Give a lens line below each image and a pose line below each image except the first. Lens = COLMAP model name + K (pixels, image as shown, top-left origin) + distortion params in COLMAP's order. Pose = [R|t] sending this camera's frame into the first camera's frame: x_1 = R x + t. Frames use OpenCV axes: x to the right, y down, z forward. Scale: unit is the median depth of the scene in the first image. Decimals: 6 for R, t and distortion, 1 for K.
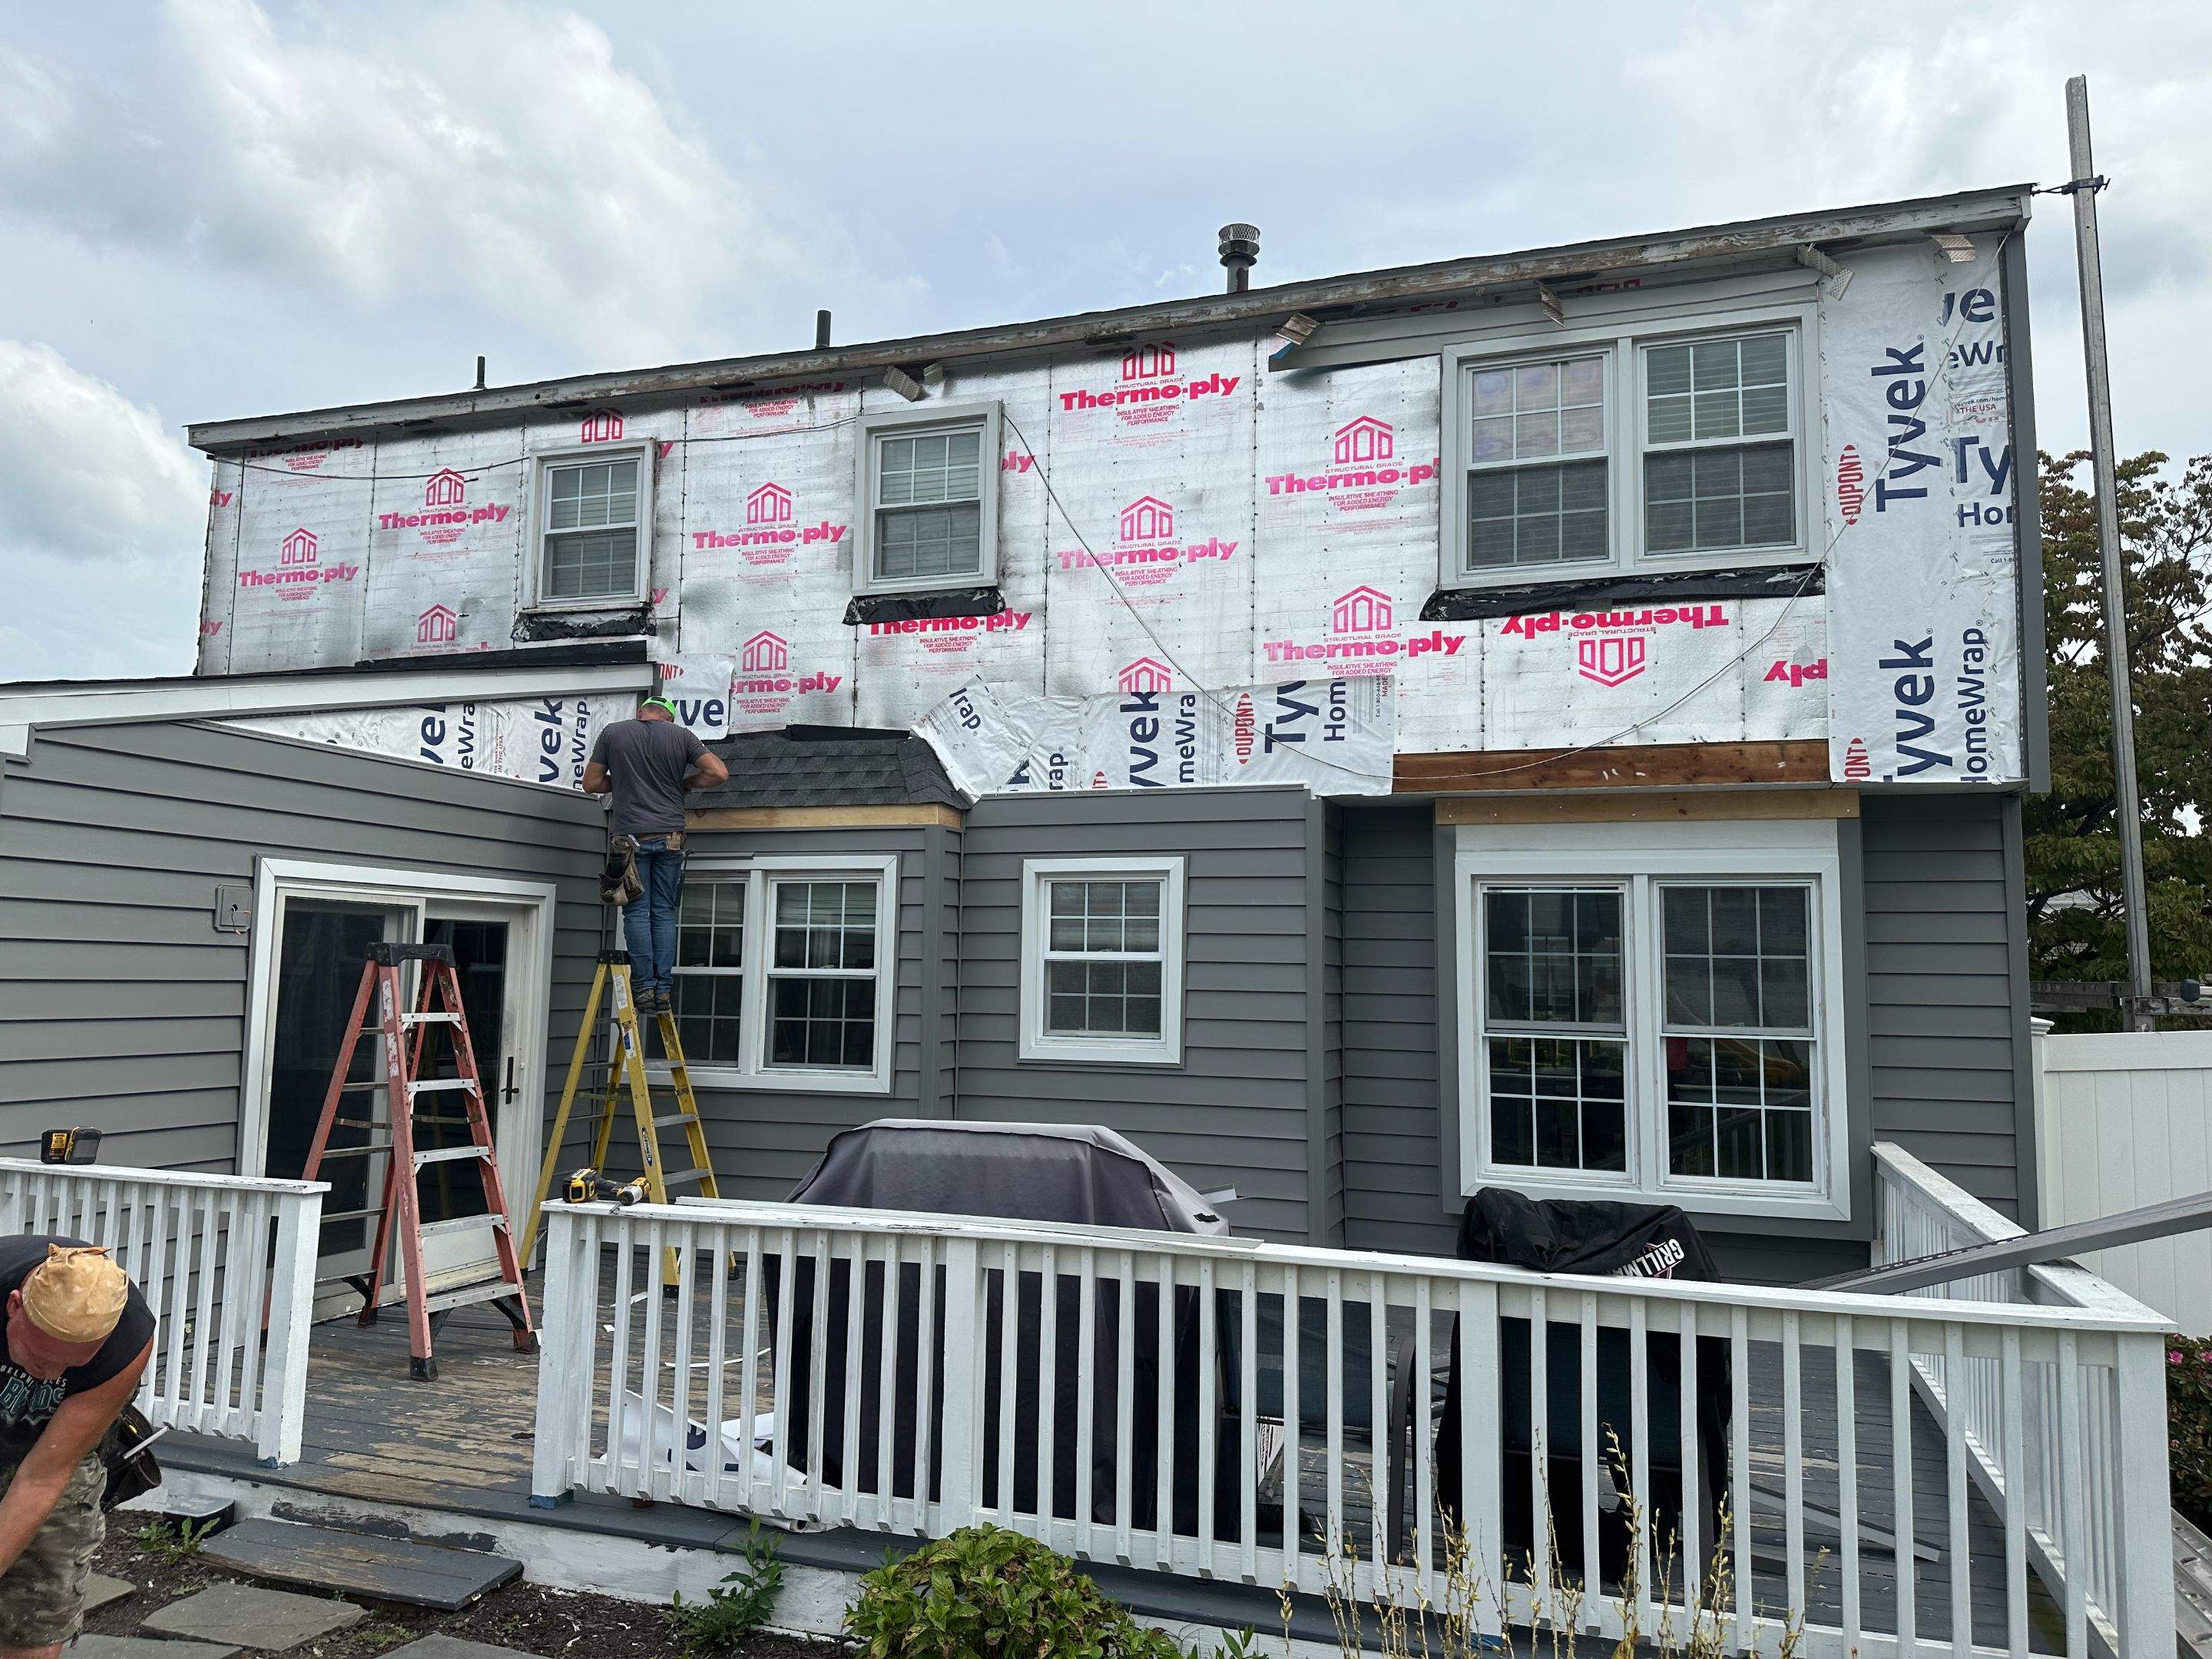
lens RADIAL K [[1548.7, 0, 1098.7], [0, 1548.7, 837.1], [0, 0, 1]] dist [0.079057, -0.083972]
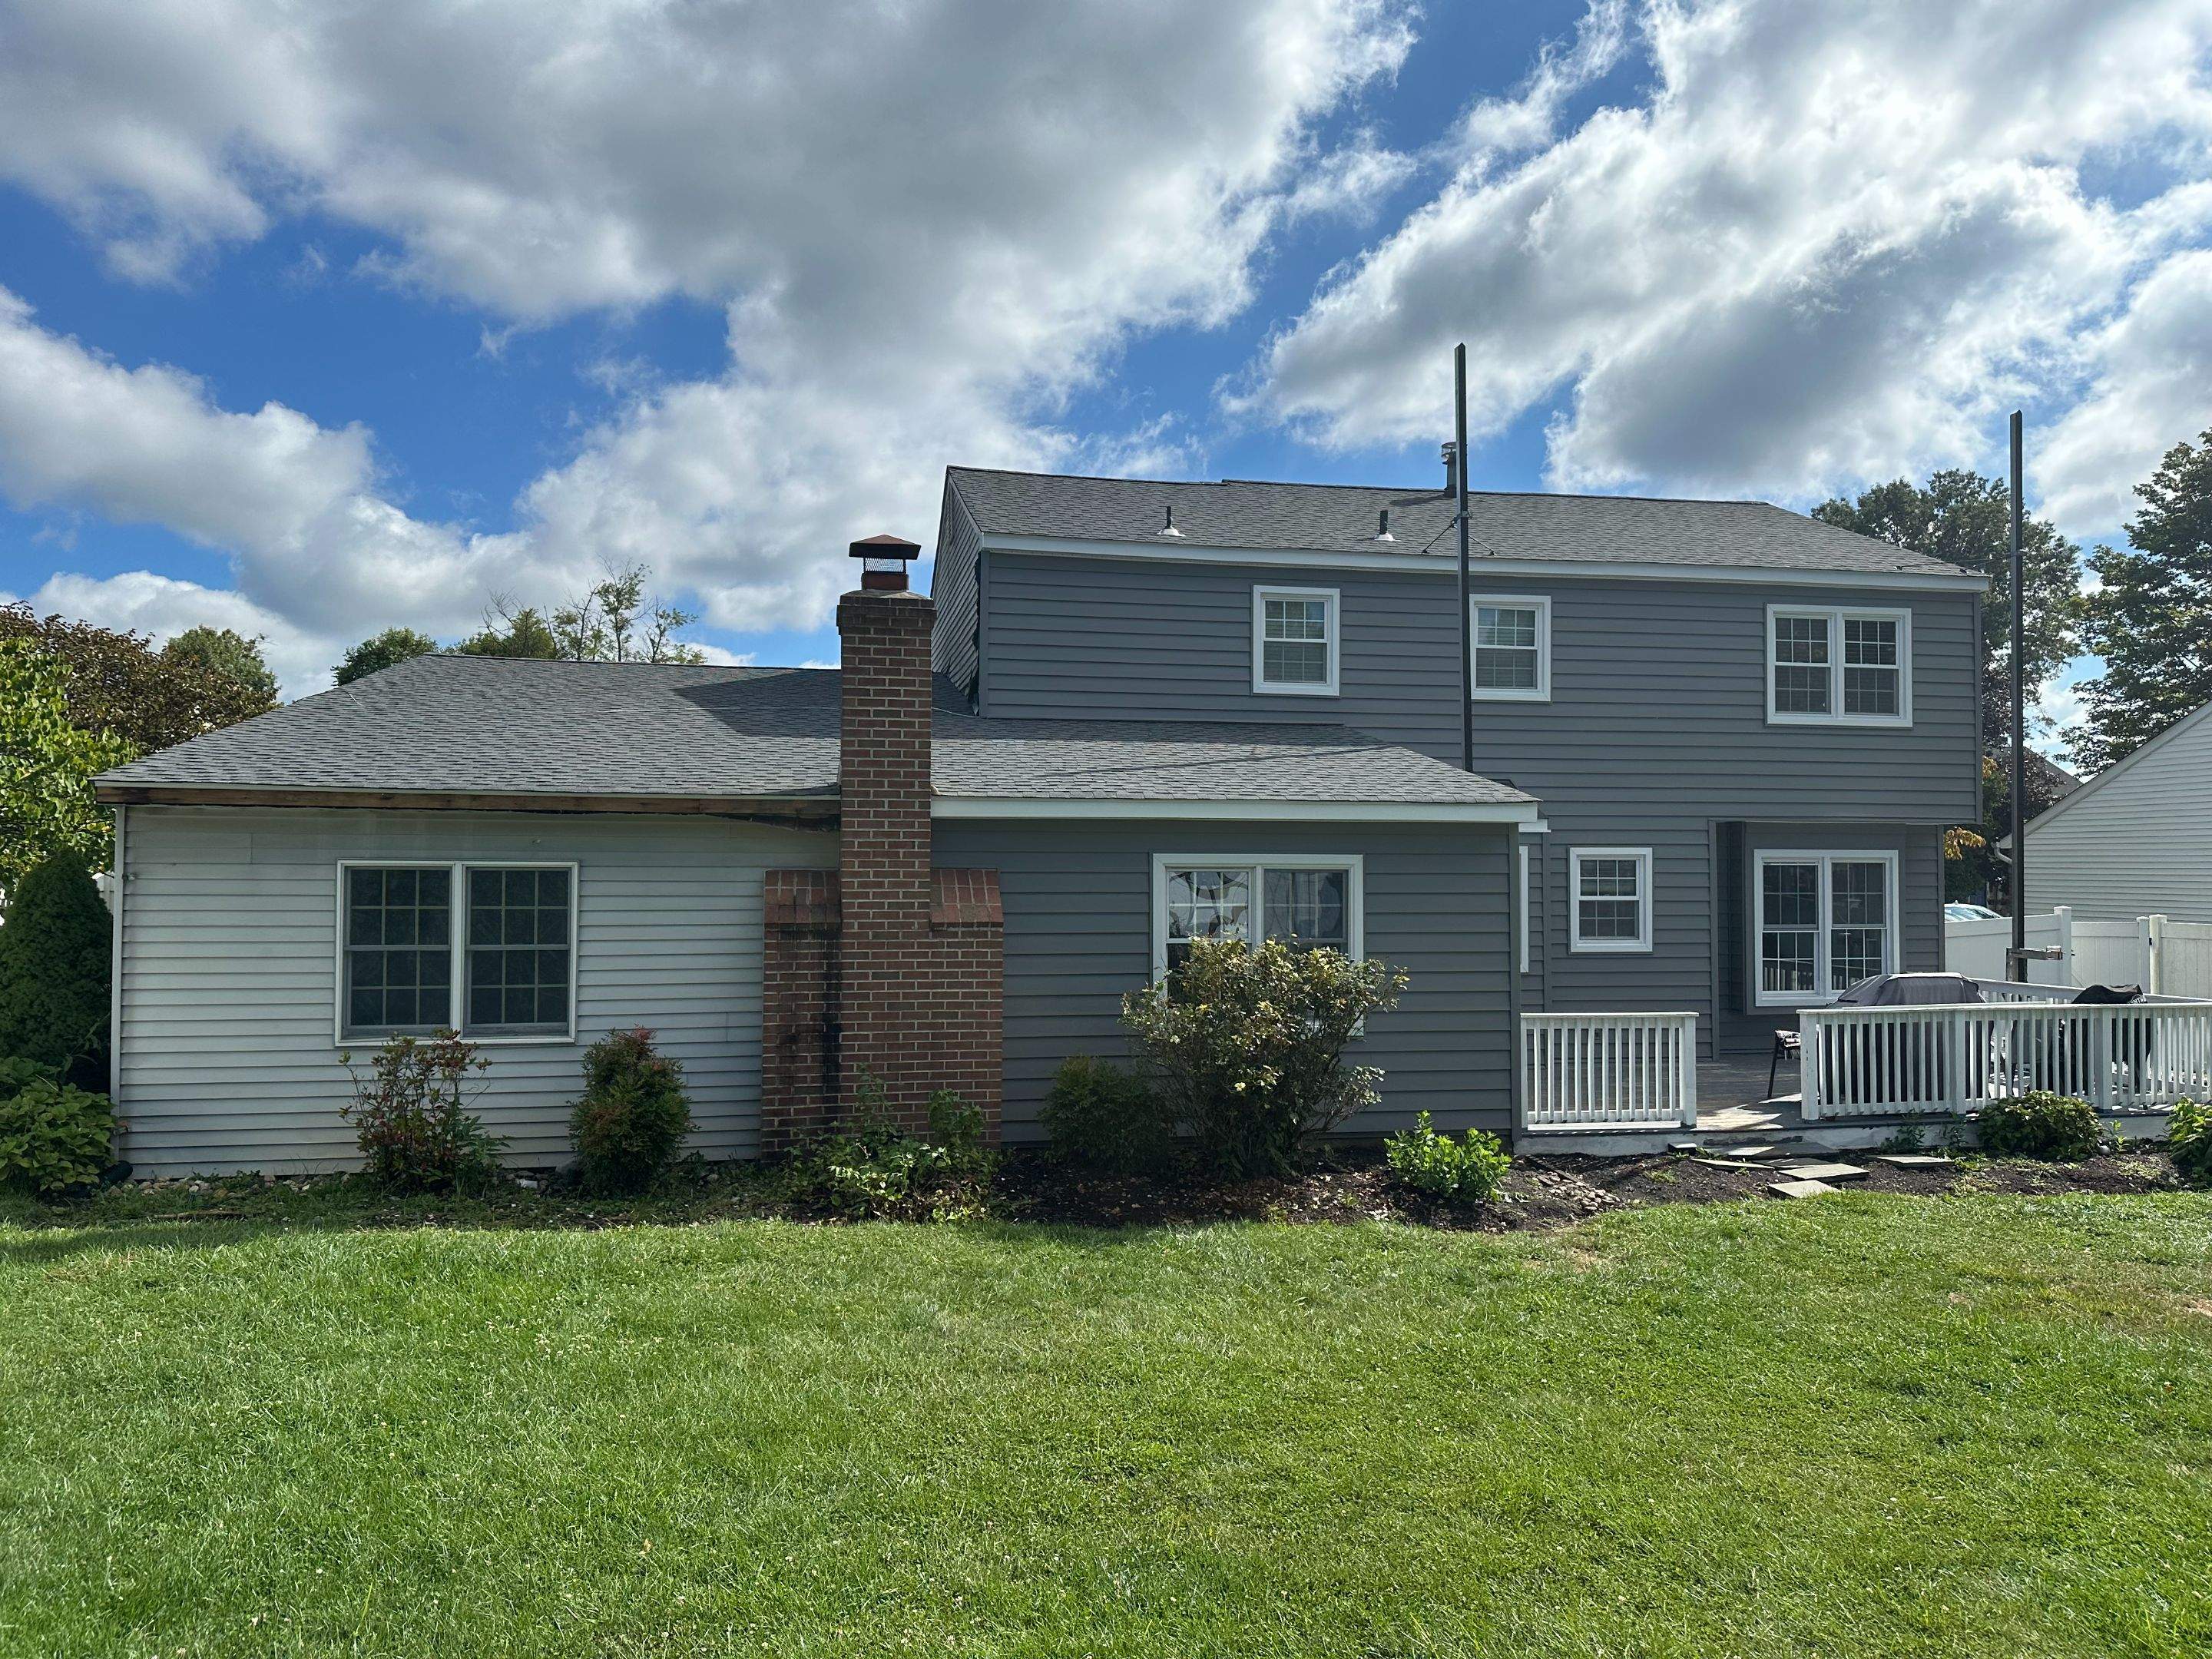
lens RADIAL K [[1565.2, 0, 1108.9], [0, 1565.2, 838.6], [0, 0, 1]] dist [0.076820, -0.087569]
pose [[0.856128, -0.004202, 0.516746, -1.750369], [-0.034306, 0.997299, 0.064946, -0.117853], [-0.515623, -0.073330, 0.853672, -0.402272]]
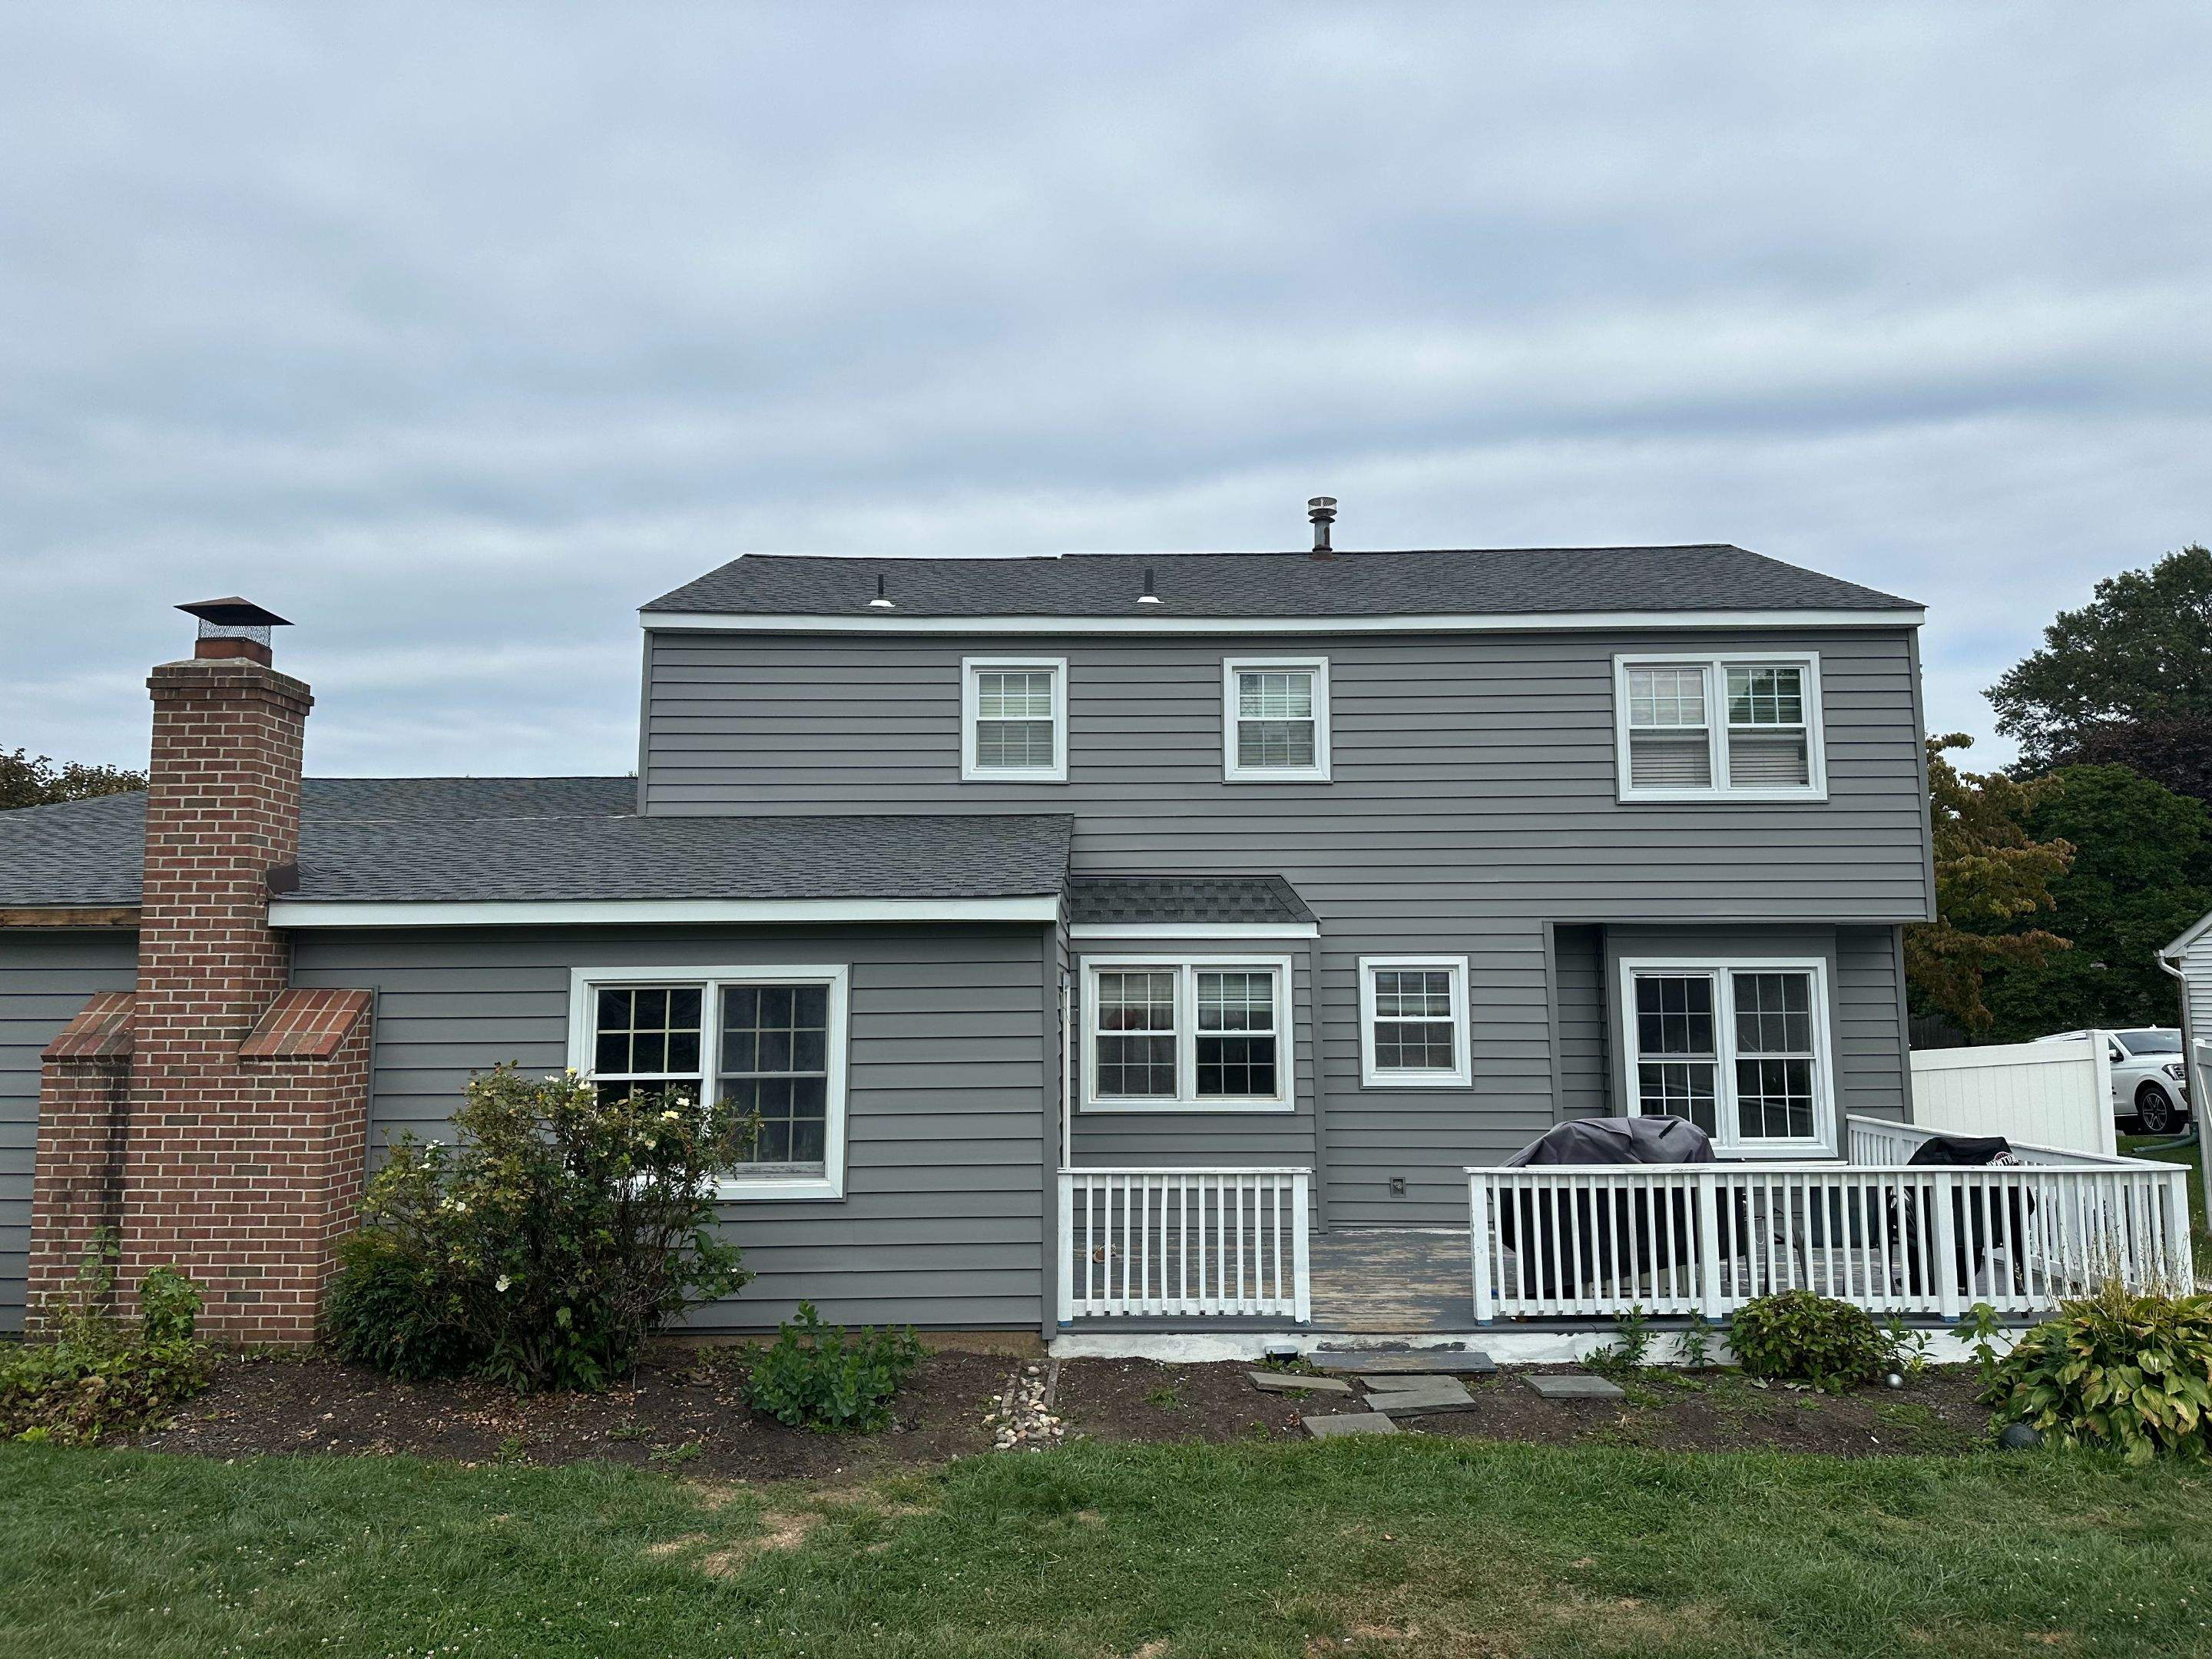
lens RADIAL K [[1553.4, 0, 1113.6], [0, 1553.4, 817.5], [0, 0, 1]] dist [0.085881, -0.109959]
pose [[0.939375, 0.017412, 0.342449, -0.937472], [-0.010449, 0.999700, -0.022166, -0.101172], [-0.342732, 0.017244, 0.939275, -0.439767]]
